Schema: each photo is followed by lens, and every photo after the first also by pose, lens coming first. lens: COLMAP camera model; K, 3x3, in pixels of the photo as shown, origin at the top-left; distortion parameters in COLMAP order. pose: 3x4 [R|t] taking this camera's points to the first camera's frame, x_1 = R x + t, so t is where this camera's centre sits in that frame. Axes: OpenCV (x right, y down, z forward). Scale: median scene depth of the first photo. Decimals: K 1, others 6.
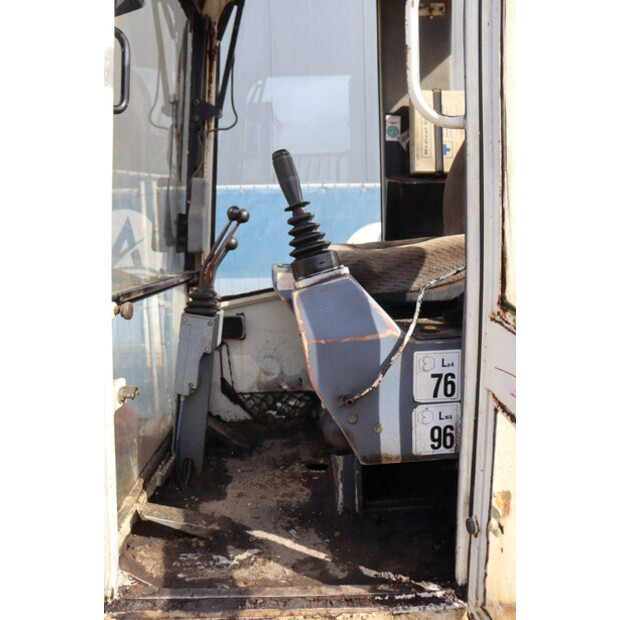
lens RADIAL K [[503.5, 0, 311.4], [0, 503.5, 310.2], [0, 0, 1]] dist [-0.172024, 0.143727]
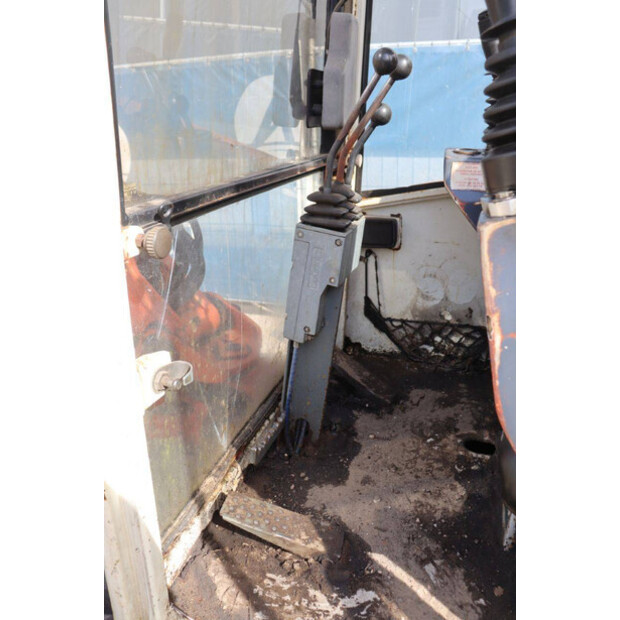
lens RADIAL K [[503.5, 0, 311.4], [0, 503.5, 310.2], [0, 0, 1]] dist [-0.172024, 0.143727]
pose [[0.944236, 0.114266, -0.308807, -0.024027], [-0.036268, 0.968240, 0.247378, -0.044158], [0.327267, -0.222384, 0.918391, 0.348724]]
